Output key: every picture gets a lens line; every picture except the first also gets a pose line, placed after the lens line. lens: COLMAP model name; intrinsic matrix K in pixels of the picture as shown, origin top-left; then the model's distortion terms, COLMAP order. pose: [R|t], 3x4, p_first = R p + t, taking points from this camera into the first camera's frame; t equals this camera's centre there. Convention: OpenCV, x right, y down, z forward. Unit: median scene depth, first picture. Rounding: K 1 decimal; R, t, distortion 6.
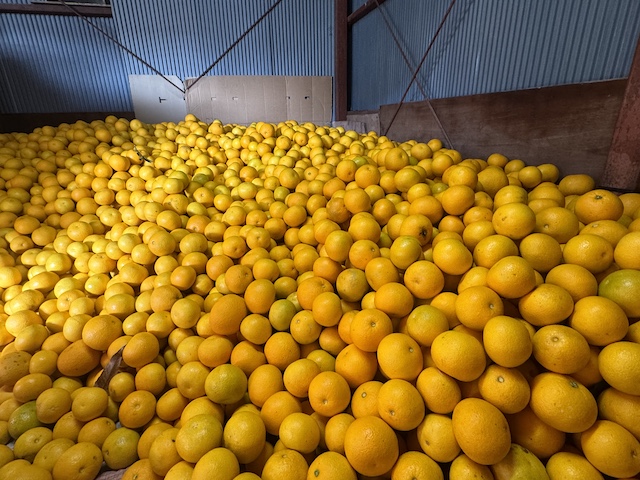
lens RADIAL K [[327.1, 0, 318.6], [0, 327.1, 239.6], [0, 0, 1]] dist [-0.005971, -0.000366]
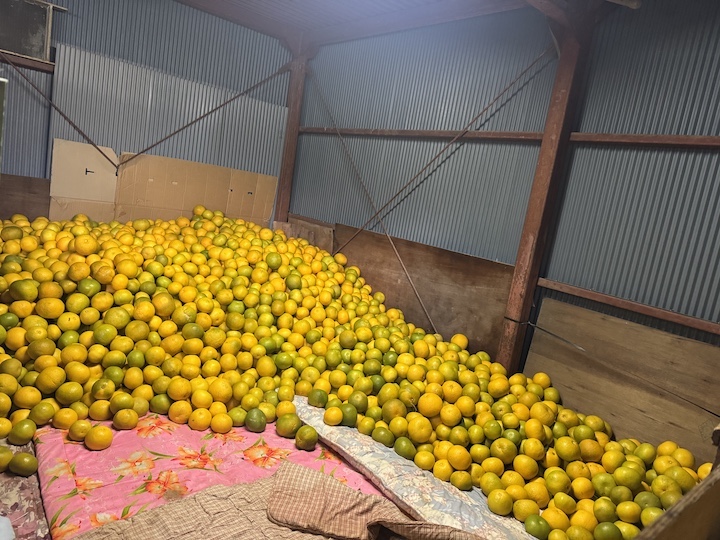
lens RADIAL K [[503.9, 0, 361.1], [0, 503.9, 269.2], [0, 0, 1]] dist [-0.004256, -0.005436]
pose [[0.878736, 0.095761, 0.467603, -0.626123], [-0.023693, 0.987211, -0.157648, 0.005452], [-0.476719, 0.127452, 0.869767, -0.588910]]
